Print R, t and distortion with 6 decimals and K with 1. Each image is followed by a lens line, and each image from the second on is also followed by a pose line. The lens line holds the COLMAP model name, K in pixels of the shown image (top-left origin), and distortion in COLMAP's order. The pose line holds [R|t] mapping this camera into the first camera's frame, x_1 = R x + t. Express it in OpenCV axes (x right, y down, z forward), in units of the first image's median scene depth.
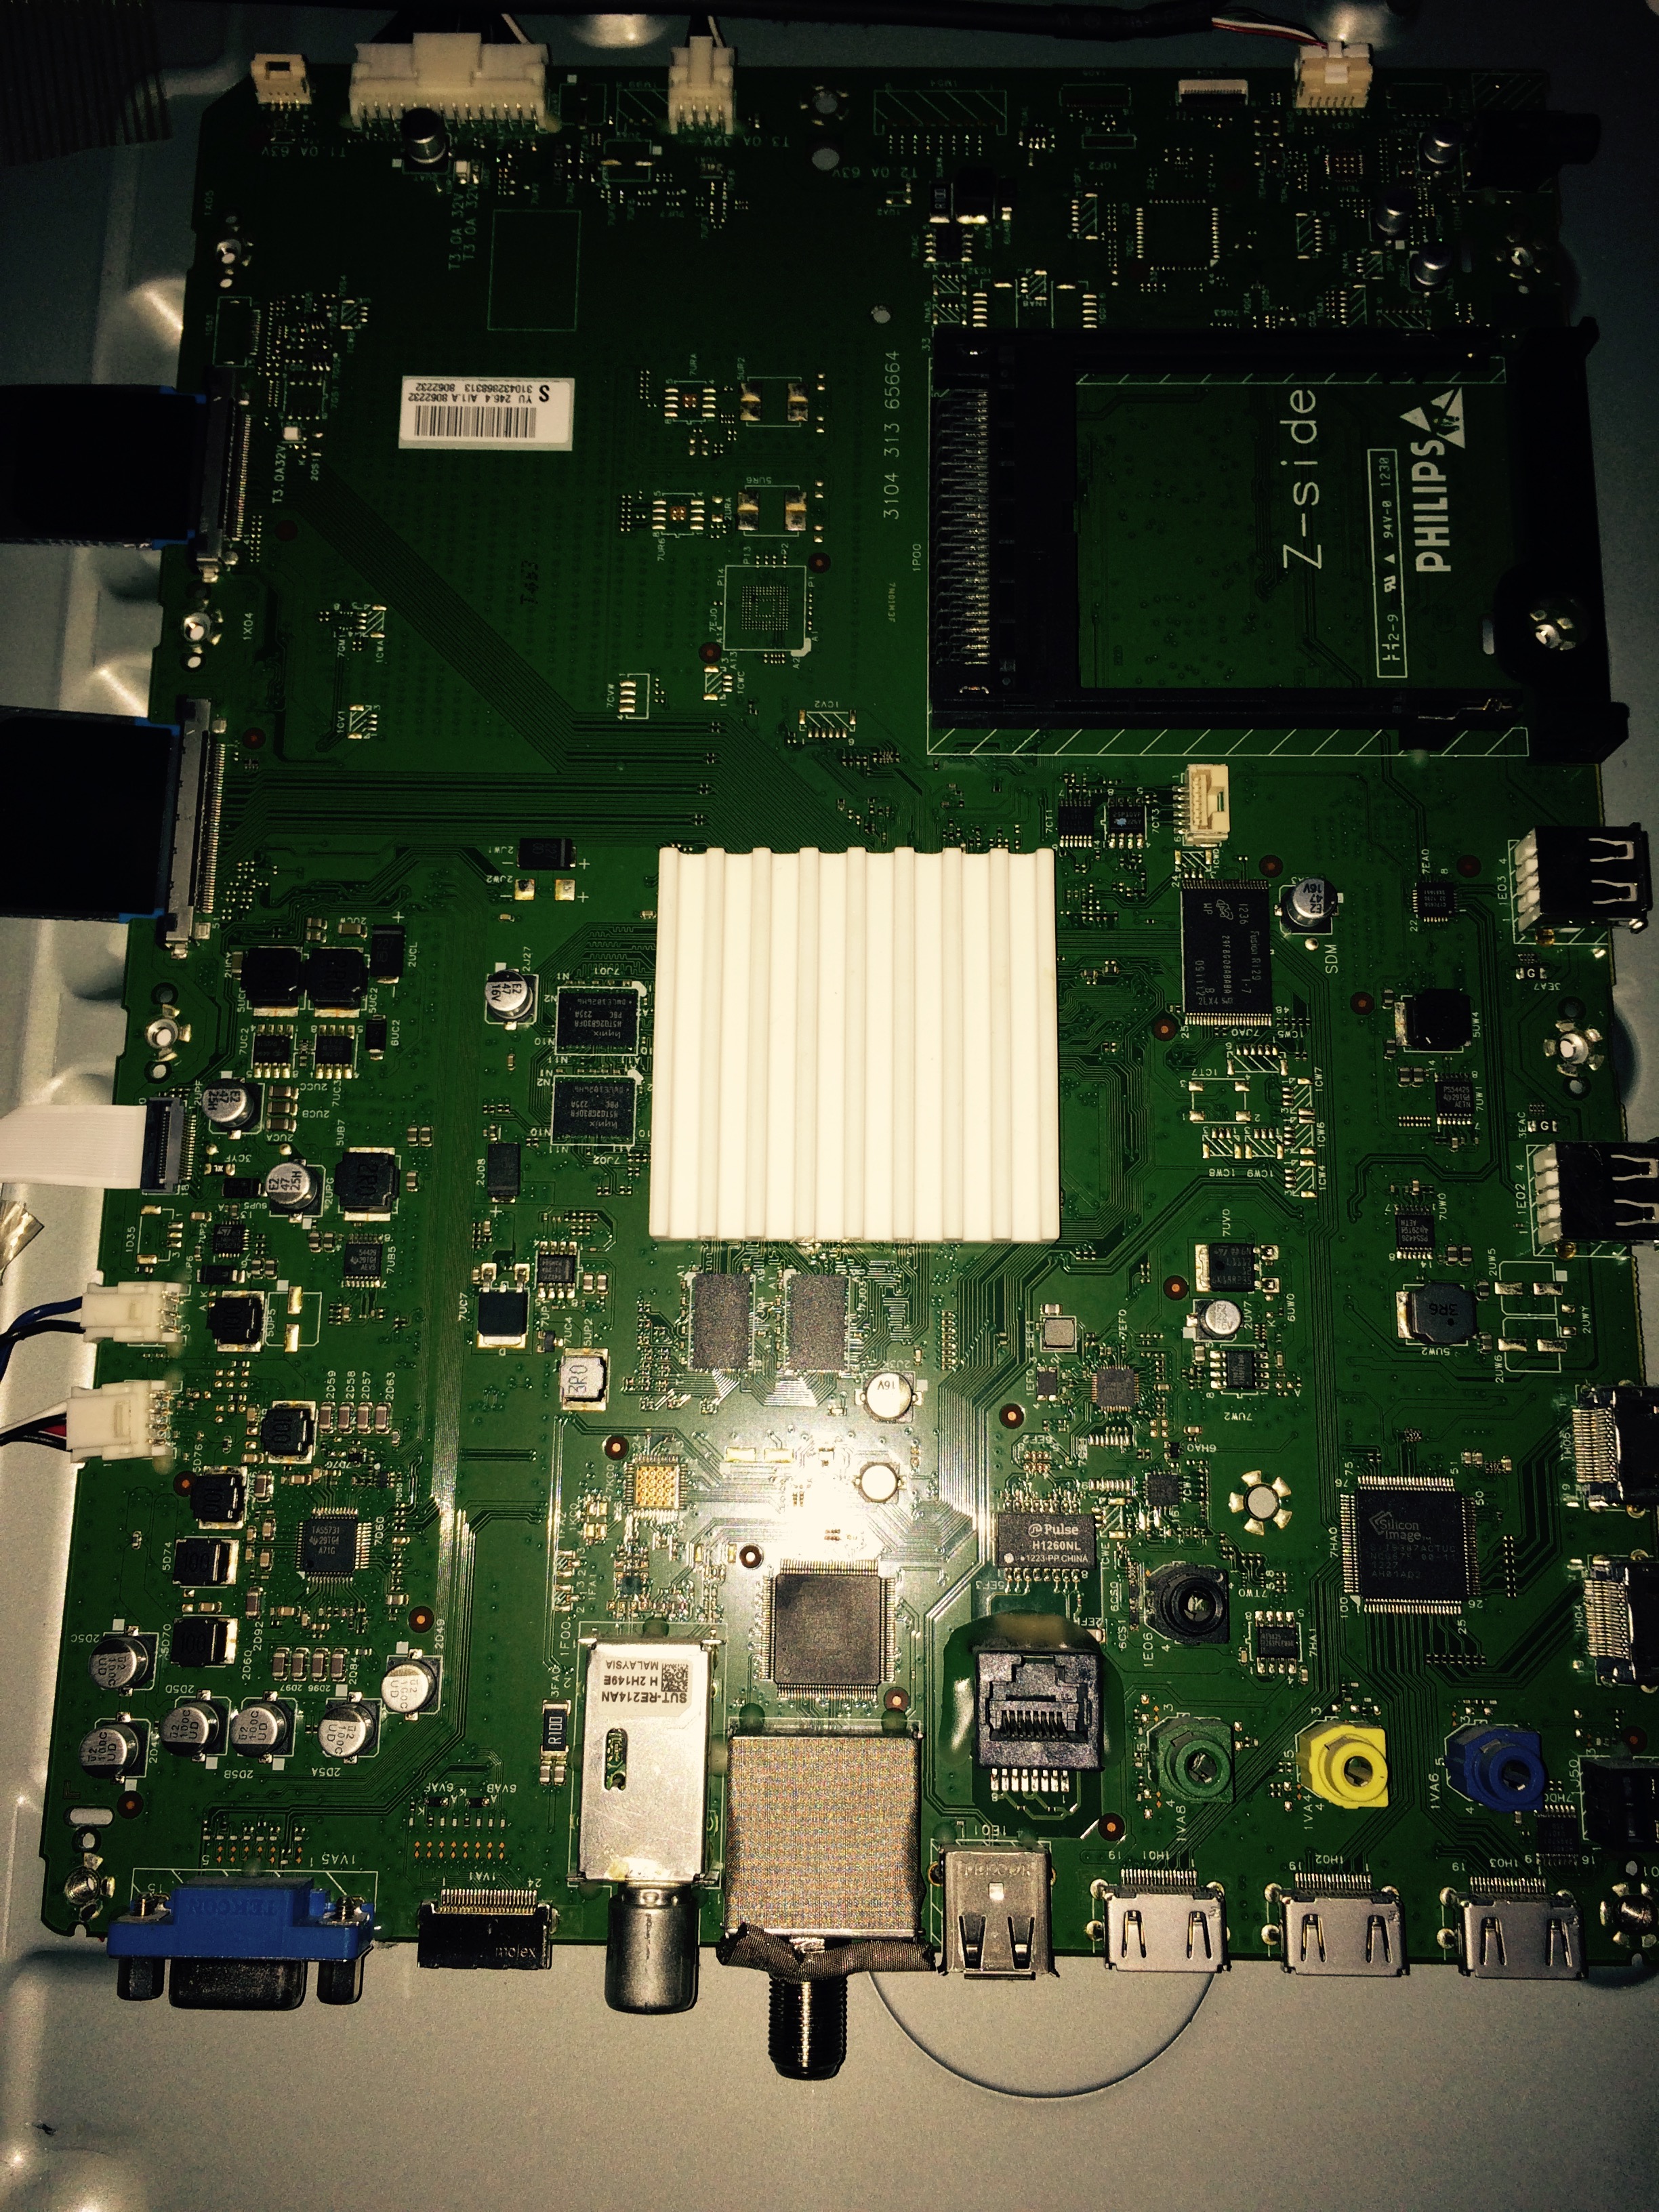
lens RADIAL K [[1887.1, 0, 829.5], [0, 1887.1, 1106.0], [0, 0, 1]] dist [0.007400, 0.000756]
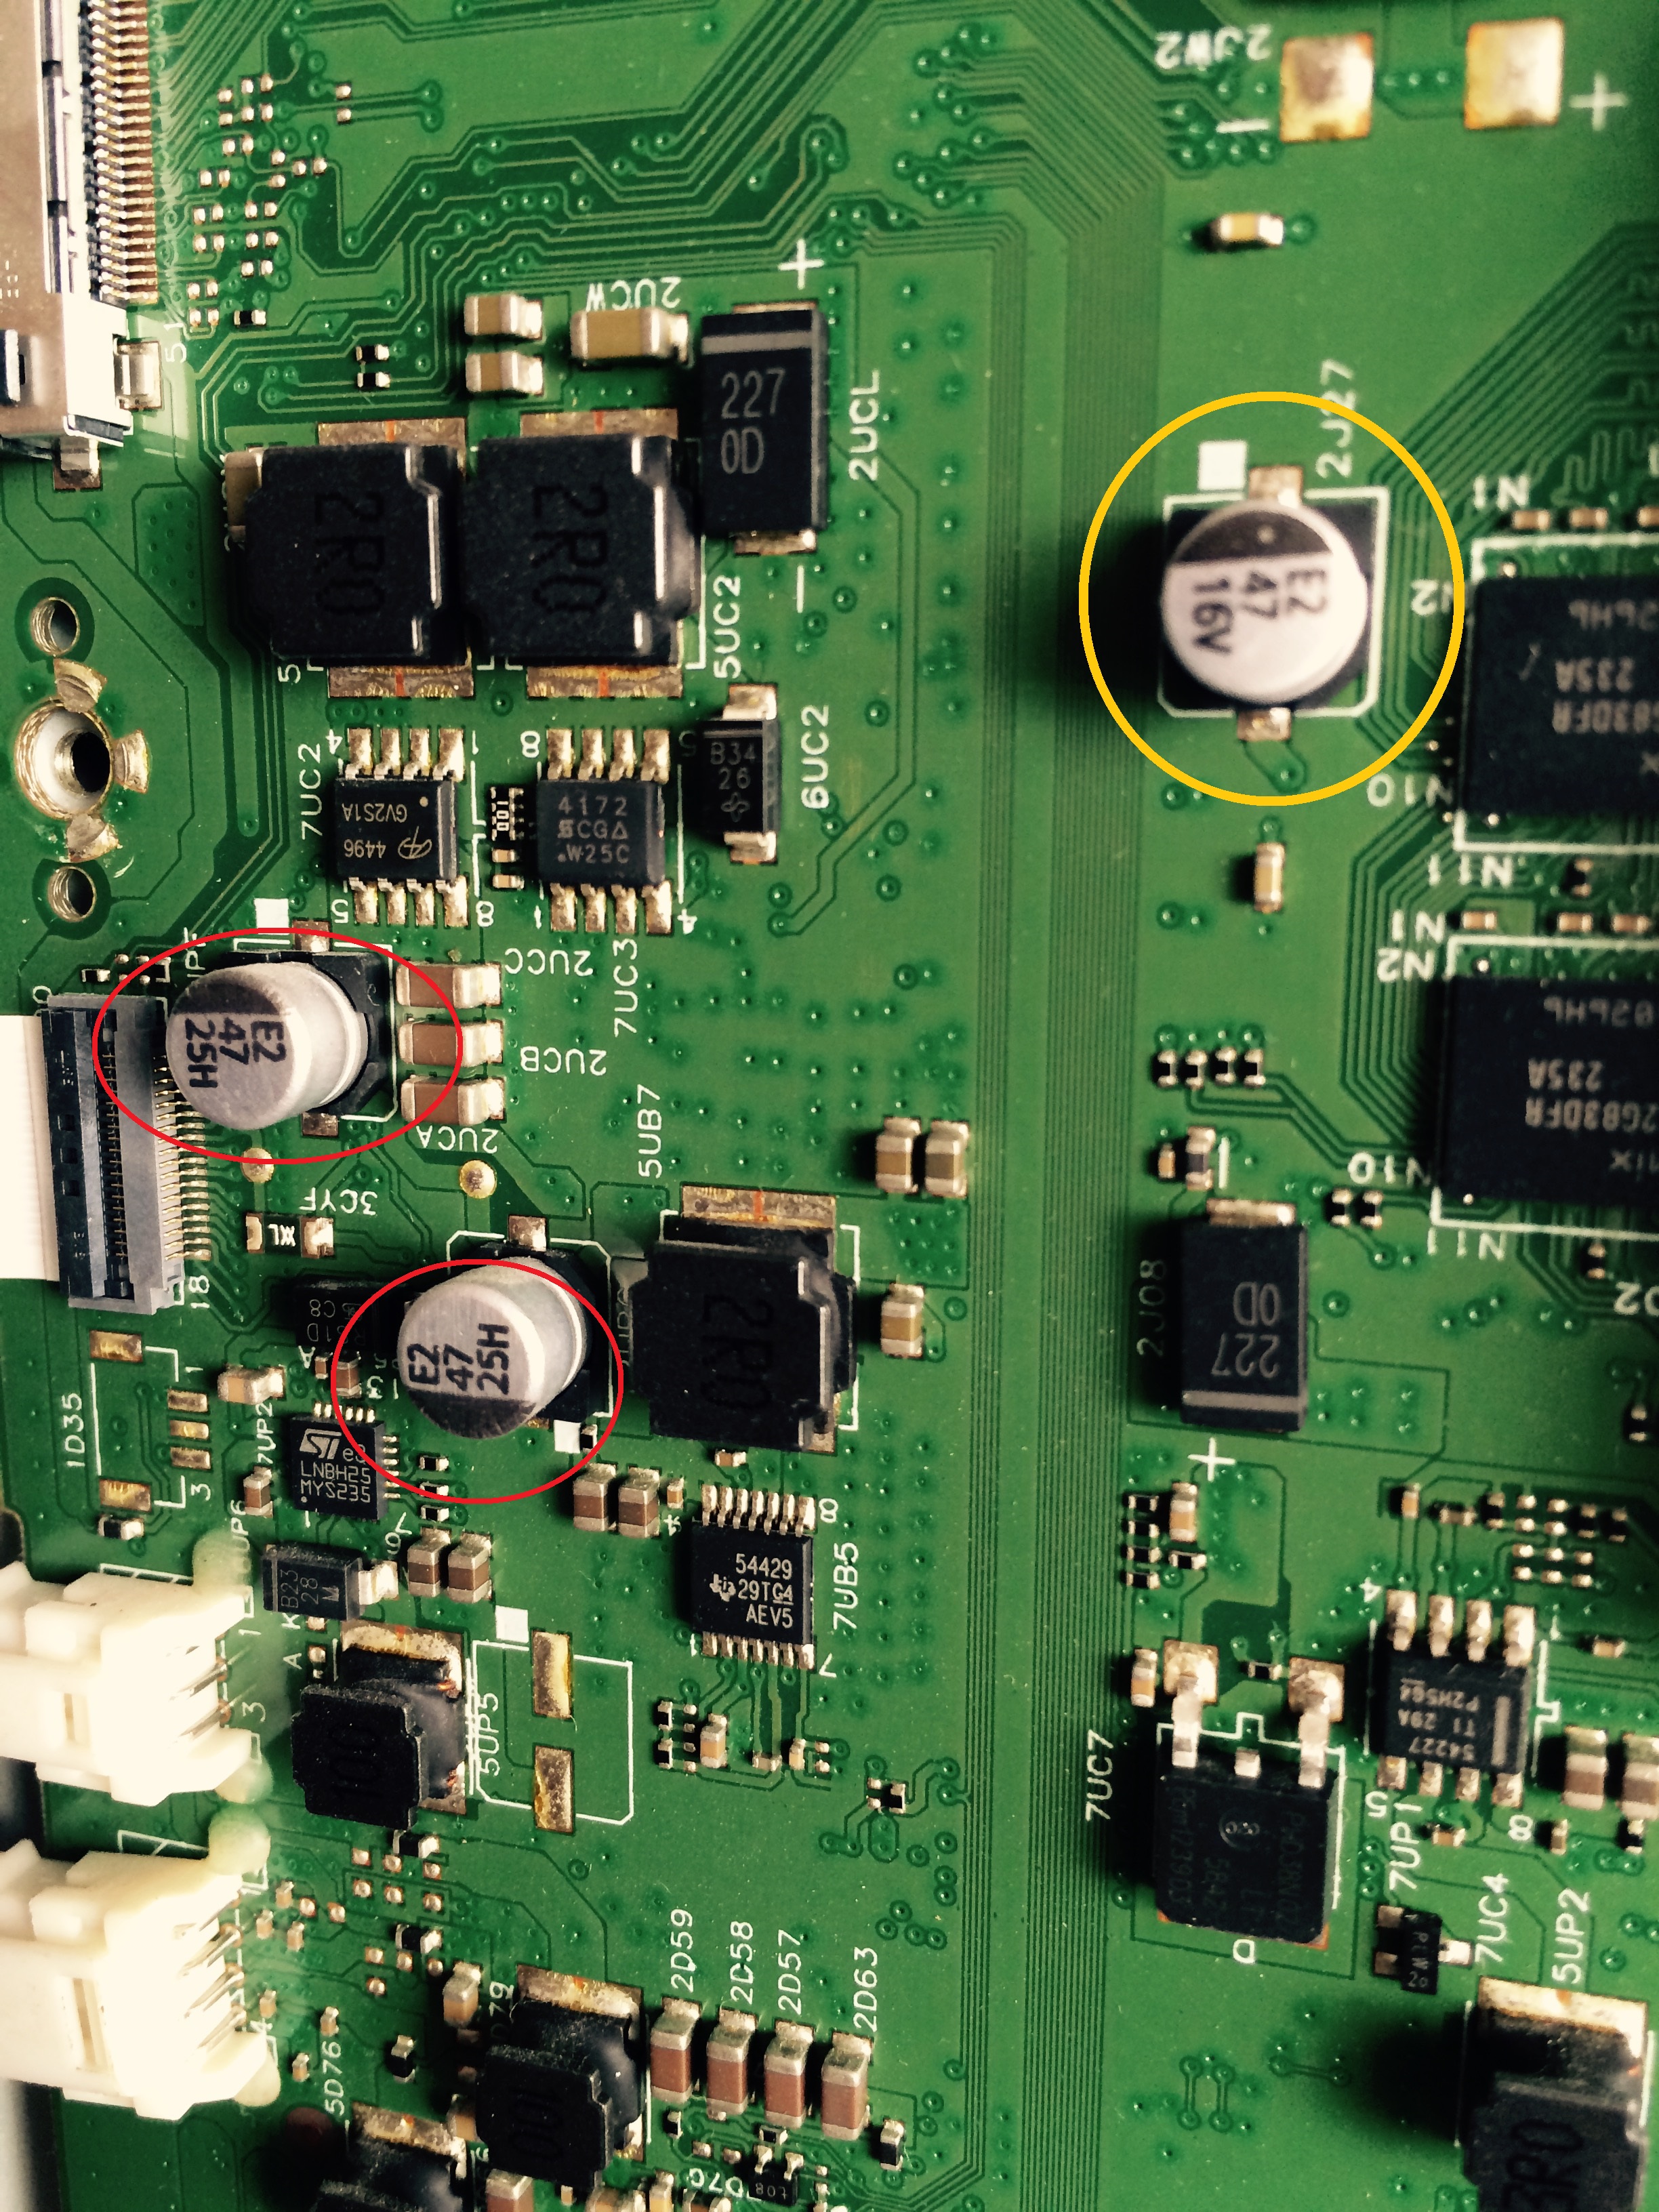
lens RADIAL K [[1887.1, 0, 829.5], [0, 1887.1, 1106.0], [0, 0, 1]] dist [0.007400, 0.000756]
pose [[0.959807, 0.041890, -0.277518, -0.153916], [0.067214, 0.925718, 0.372195, -0.091596], [0.272494, -0.375888, 0.885695, 0.752830]]
